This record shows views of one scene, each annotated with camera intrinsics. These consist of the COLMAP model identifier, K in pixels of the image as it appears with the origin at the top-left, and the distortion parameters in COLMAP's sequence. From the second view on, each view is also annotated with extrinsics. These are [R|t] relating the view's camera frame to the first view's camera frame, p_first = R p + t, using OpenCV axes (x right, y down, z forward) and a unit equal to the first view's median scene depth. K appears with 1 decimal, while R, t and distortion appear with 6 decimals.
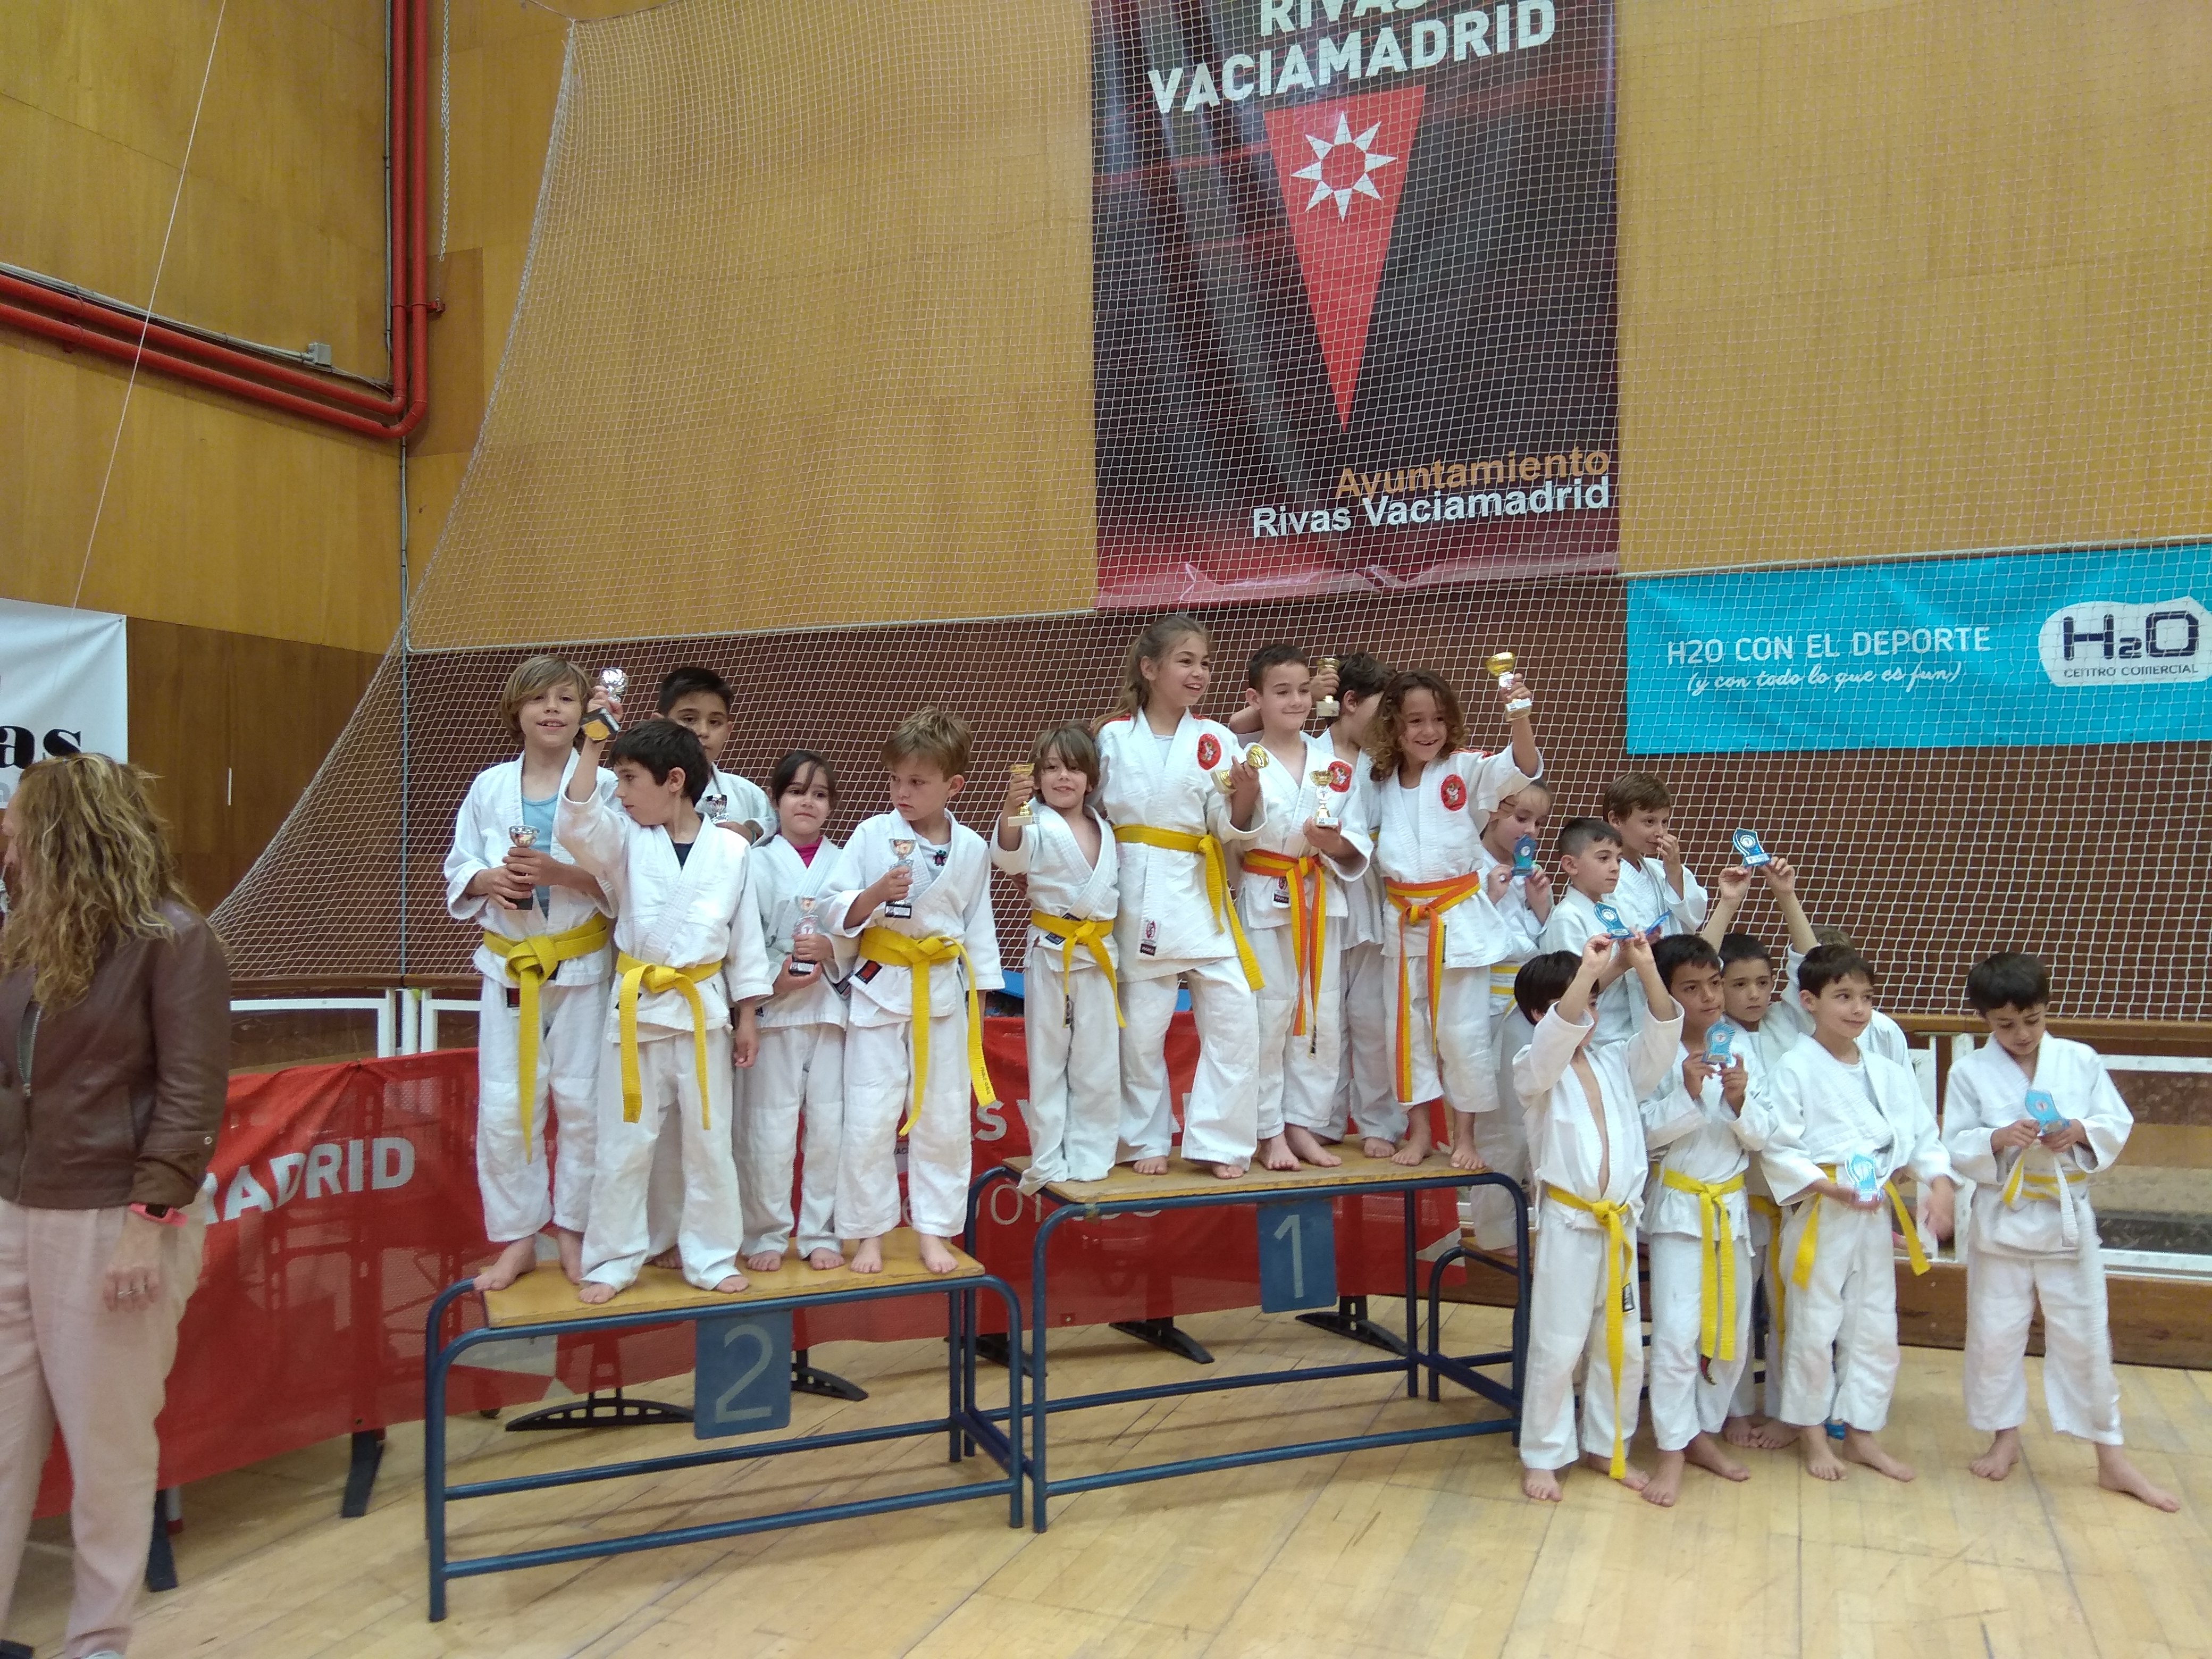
lens RADIAL K [[1728.1, 0, 1096.8], [0, 1728.1, 844.2], [0, 0, 1]] dist [0.088704, -0.133882]
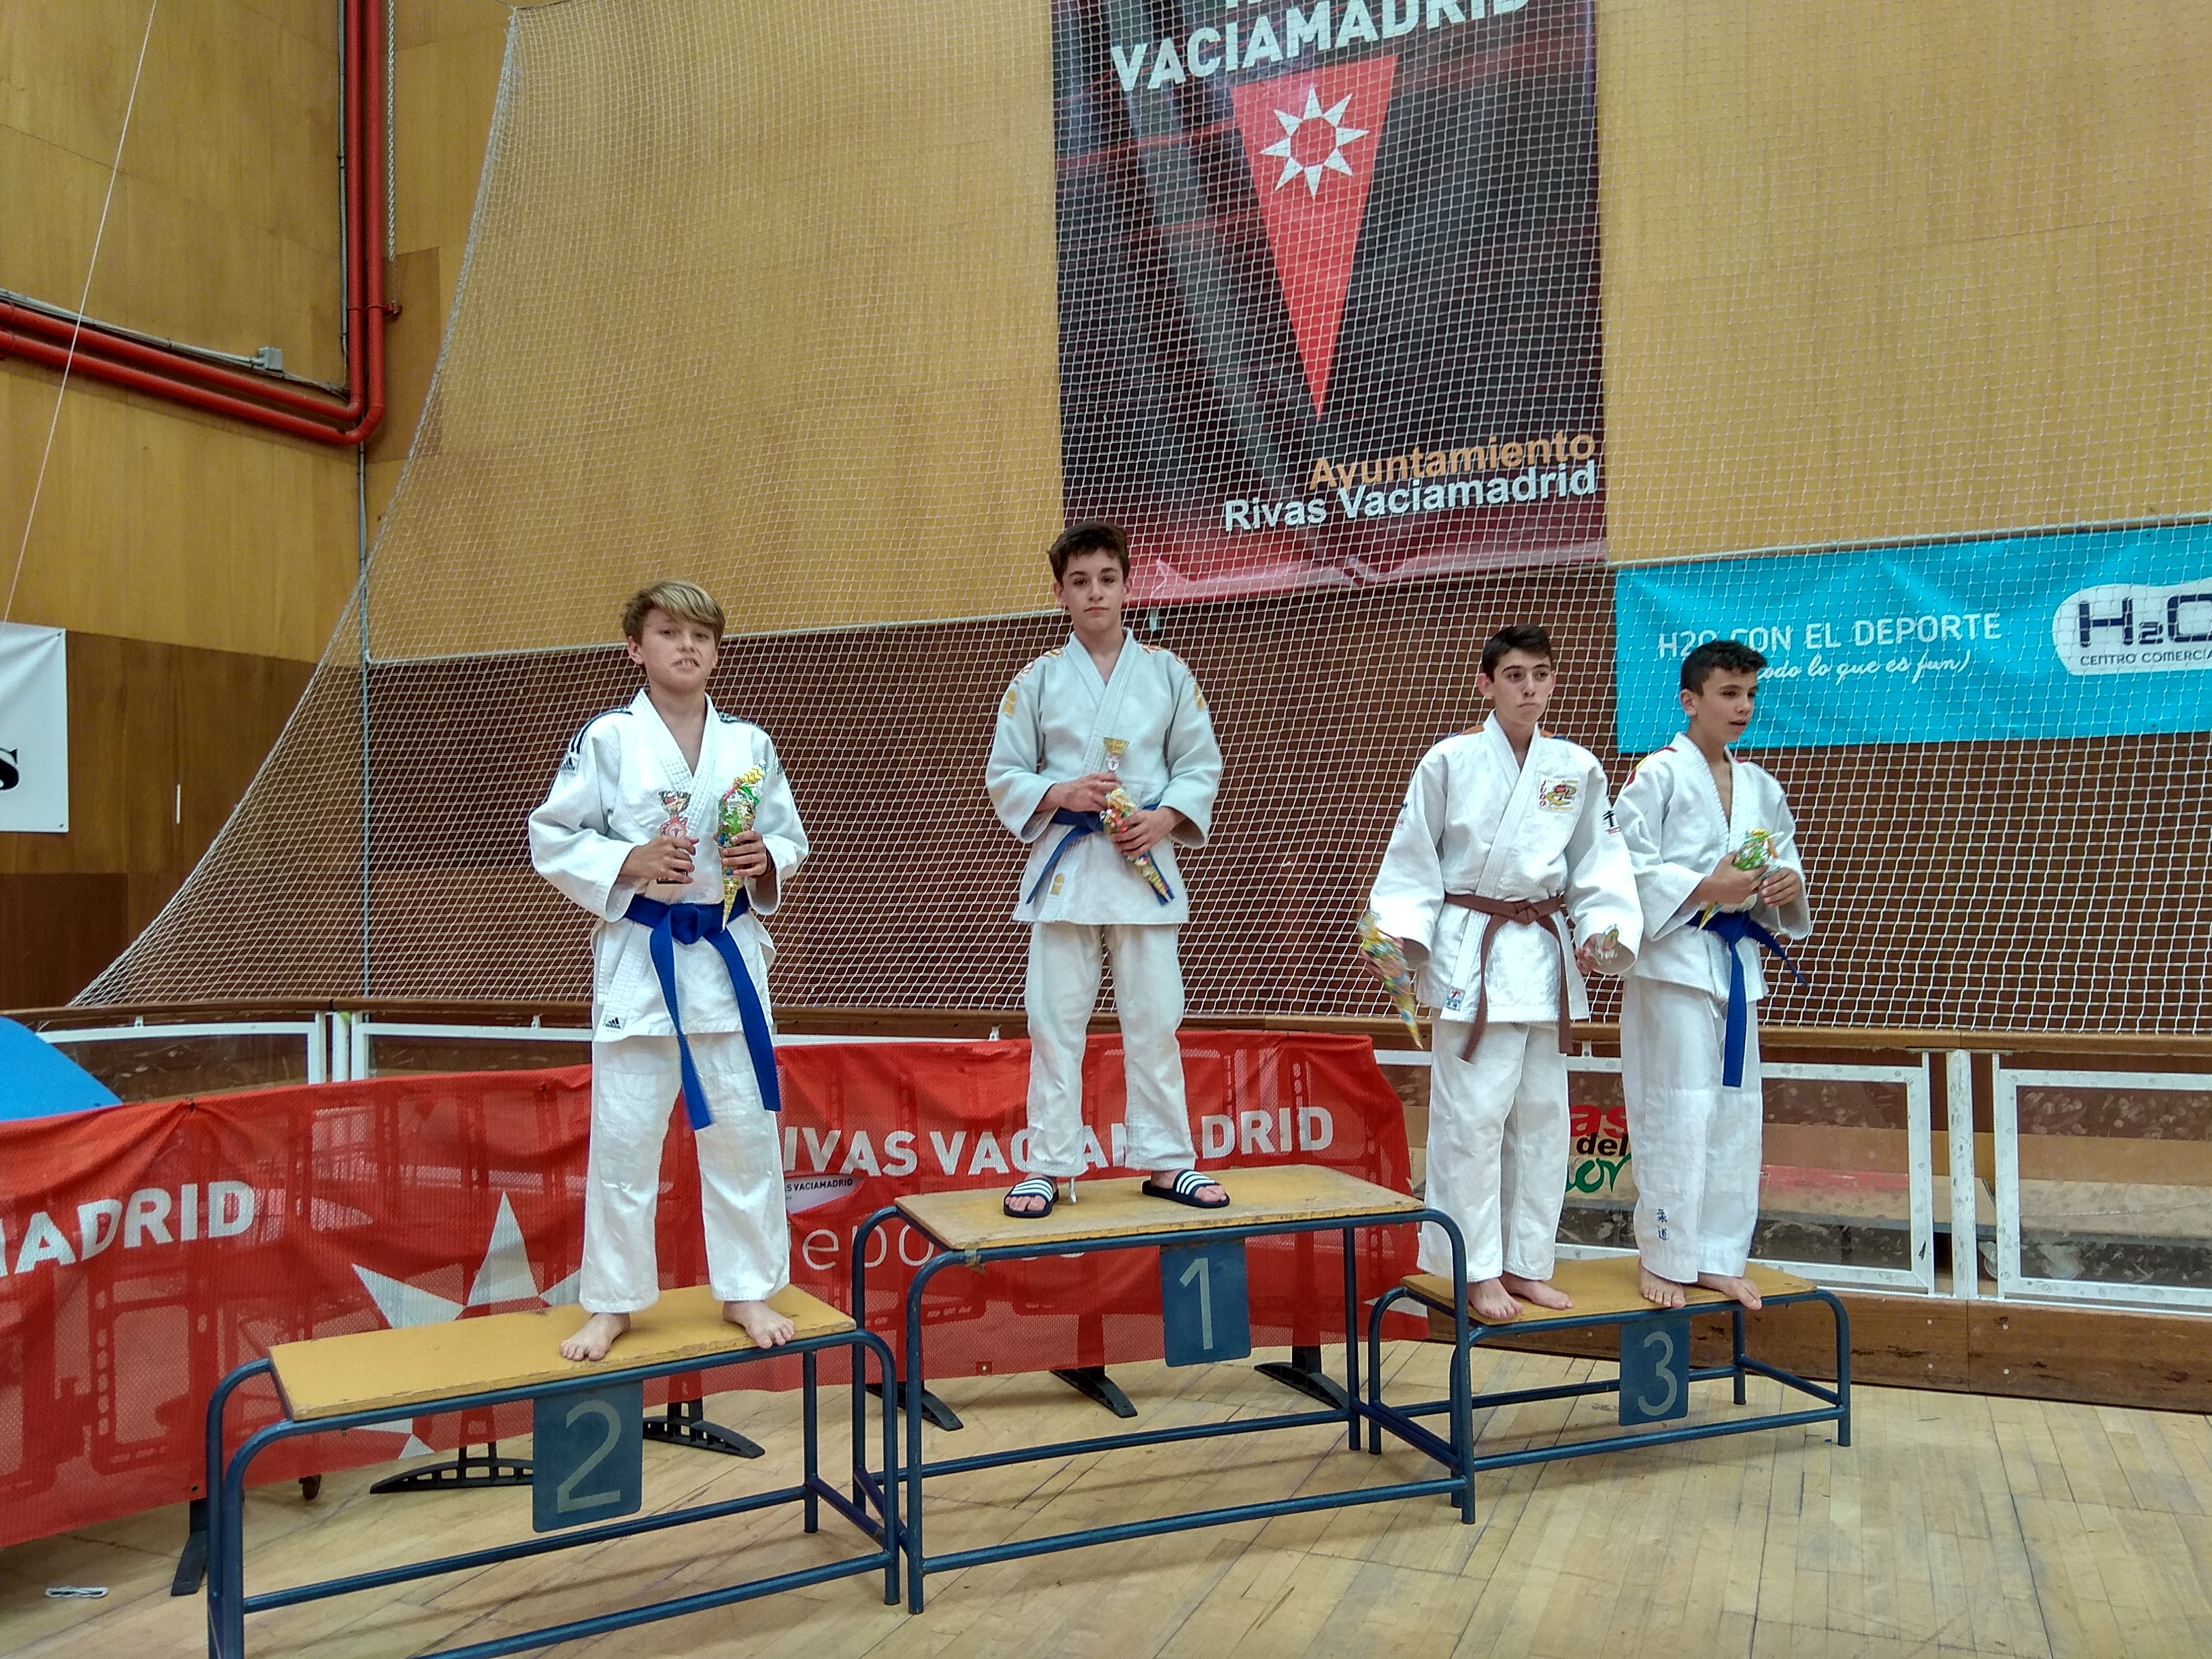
lens RADIAL K [[1728.1, 0, 1096.1], [0, 1728.1, 852.9], [0, 0, 1]] dist [0.088704, -0.133882]
pose [[0.999673, -0.010629, -0.023249, 0.043816], [0.010641, 0.999943, 0.000362, -0.000746], [0.023244, -0.000609, 0.999730, 0.046271]]
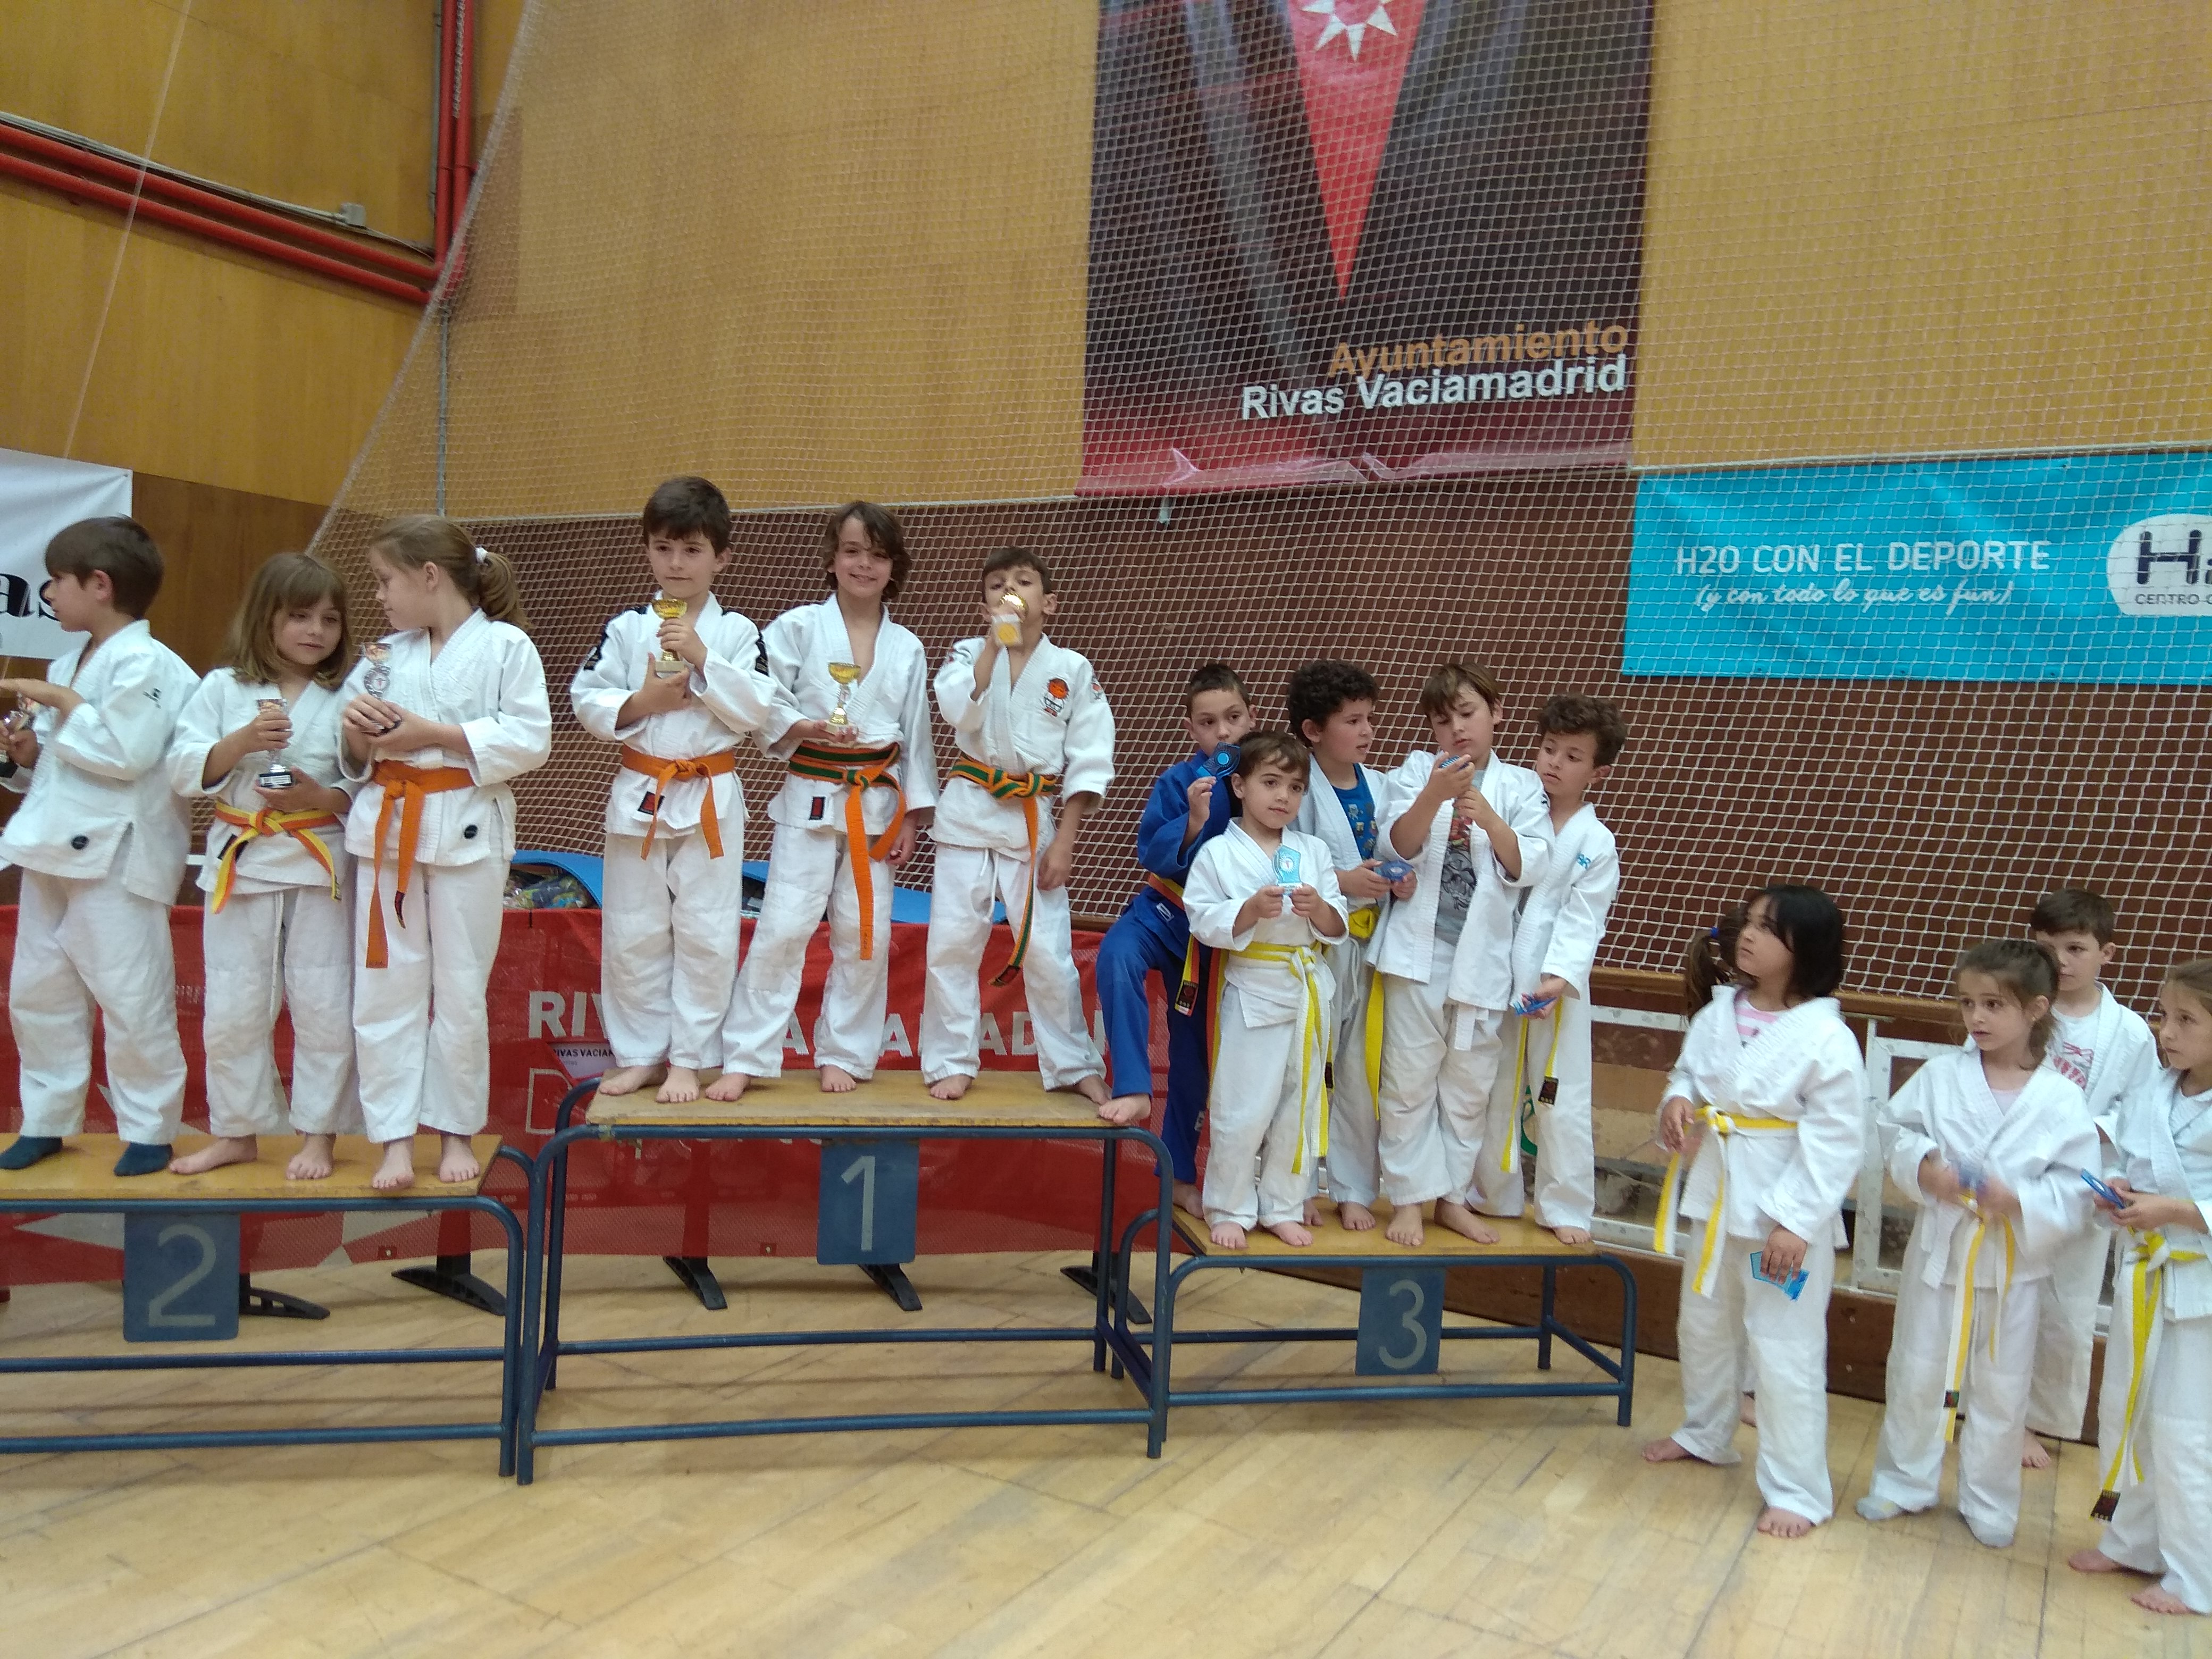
lens RADIAL K [[1728.1, 0, 1095.8], [0, 1728.1, 845.3], [0, 0, 1]] dist [0.088704, -0.133882]
pose [[0.986480, 0.061529, -0.151894, 0.186614], [-0.054341, 0.997217, 0.051033, 0.003947], [0.154611, -0.042089, 0.987078, 0.089165]]
